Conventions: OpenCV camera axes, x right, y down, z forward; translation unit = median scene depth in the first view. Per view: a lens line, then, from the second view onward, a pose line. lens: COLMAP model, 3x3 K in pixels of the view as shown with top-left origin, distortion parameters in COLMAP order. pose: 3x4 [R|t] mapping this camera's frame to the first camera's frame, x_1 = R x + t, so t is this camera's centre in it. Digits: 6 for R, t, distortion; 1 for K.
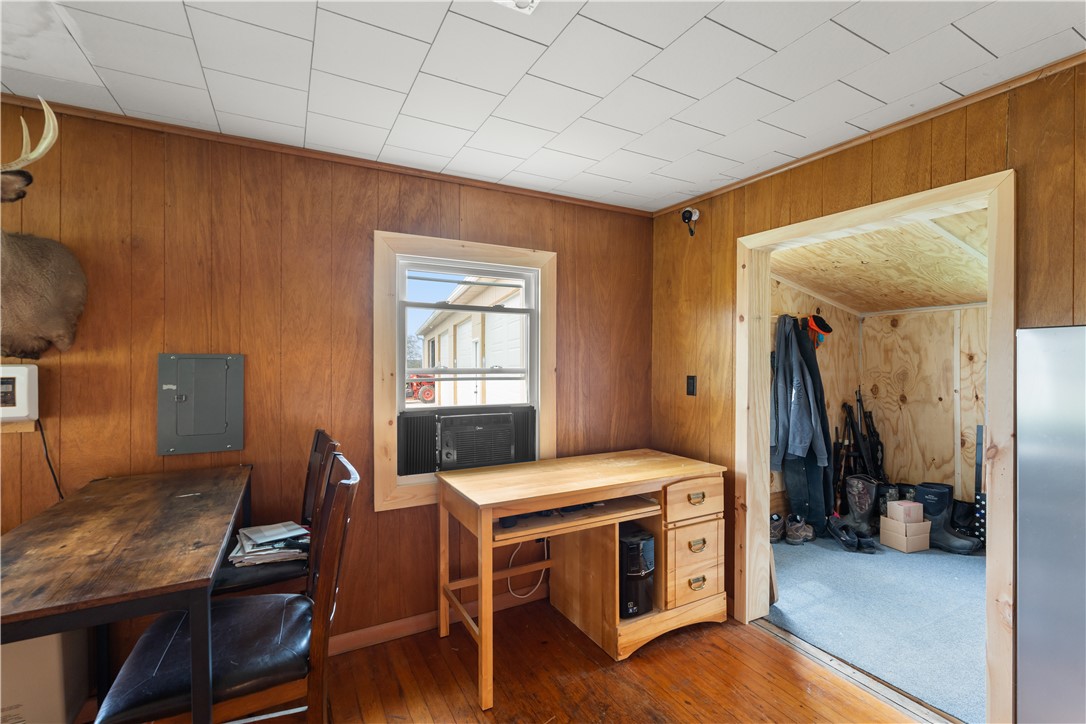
lens RADIAL K [[482.6, 0, 542.8], [0, 482.6, 363.3], [0, 0, 1]] dist [-0.005173, 0.001654]
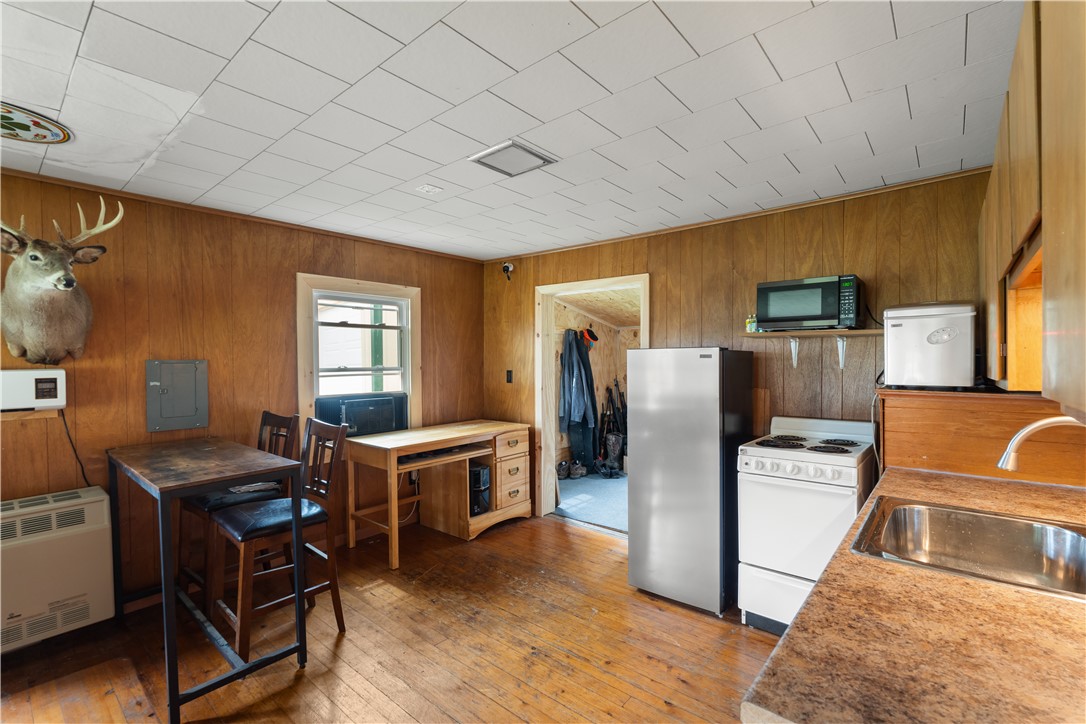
lens RADIAL K [[482.6, 0, 544.4], [0, 482.6, 363.4], [0, 0, 1]] dist [-0.005173, 0.001654]
pose [[0.932561, -0.011057, 0.360844, -0.184128], [0.009326, 0.999935, 0.006540, -0.007204], [-0.360893, -0.002734, 0.932603, -0.610672]]
